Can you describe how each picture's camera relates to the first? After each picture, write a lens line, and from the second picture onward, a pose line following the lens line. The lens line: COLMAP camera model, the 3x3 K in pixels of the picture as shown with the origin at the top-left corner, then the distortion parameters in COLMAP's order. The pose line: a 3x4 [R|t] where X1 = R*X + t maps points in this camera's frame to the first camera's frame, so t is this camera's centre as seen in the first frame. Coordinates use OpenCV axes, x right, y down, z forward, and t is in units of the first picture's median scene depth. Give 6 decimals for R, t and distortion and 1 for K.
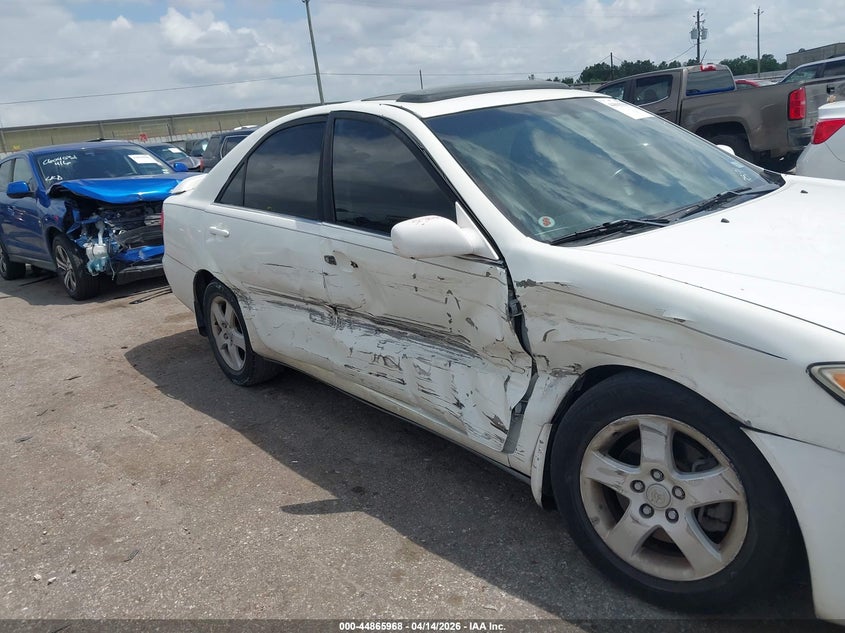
lens RADIAL K [[682.1, 0, 416.4], [0, 682.1, 312.9], [0, 0, 1]] dist [-0.008054, -0.048707]
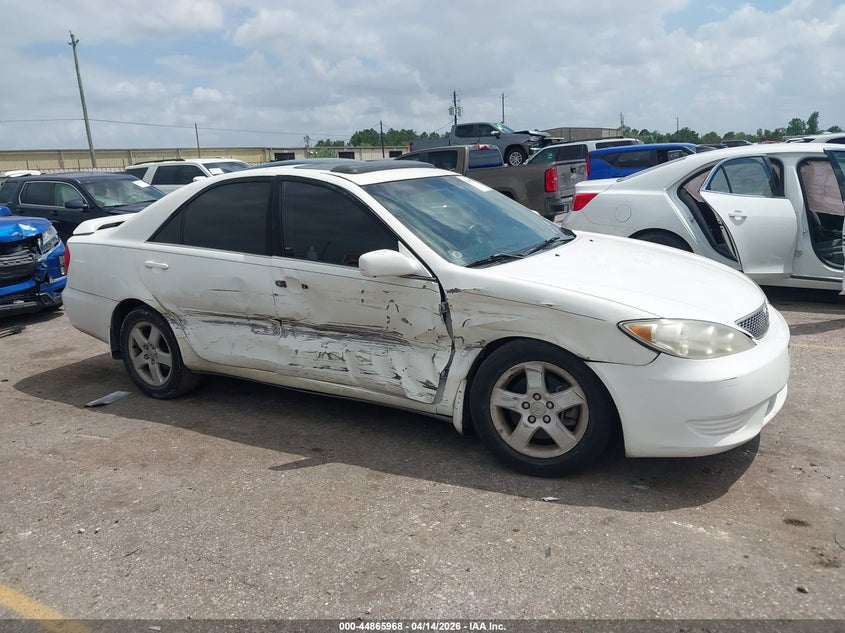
lens RADIAL K [[682.1, 0, 426.6], [0, 682.1, 322.0], [0, 0, 1]] dist [-0.008054, -0.048707]
pose [[0.938103, -0.015812, 0.345996, -0.367253], [0.038764, 0.997474, -0.059517, 0.099400], [-0.344182, 0.069245, 0.936346, -0.394716]]
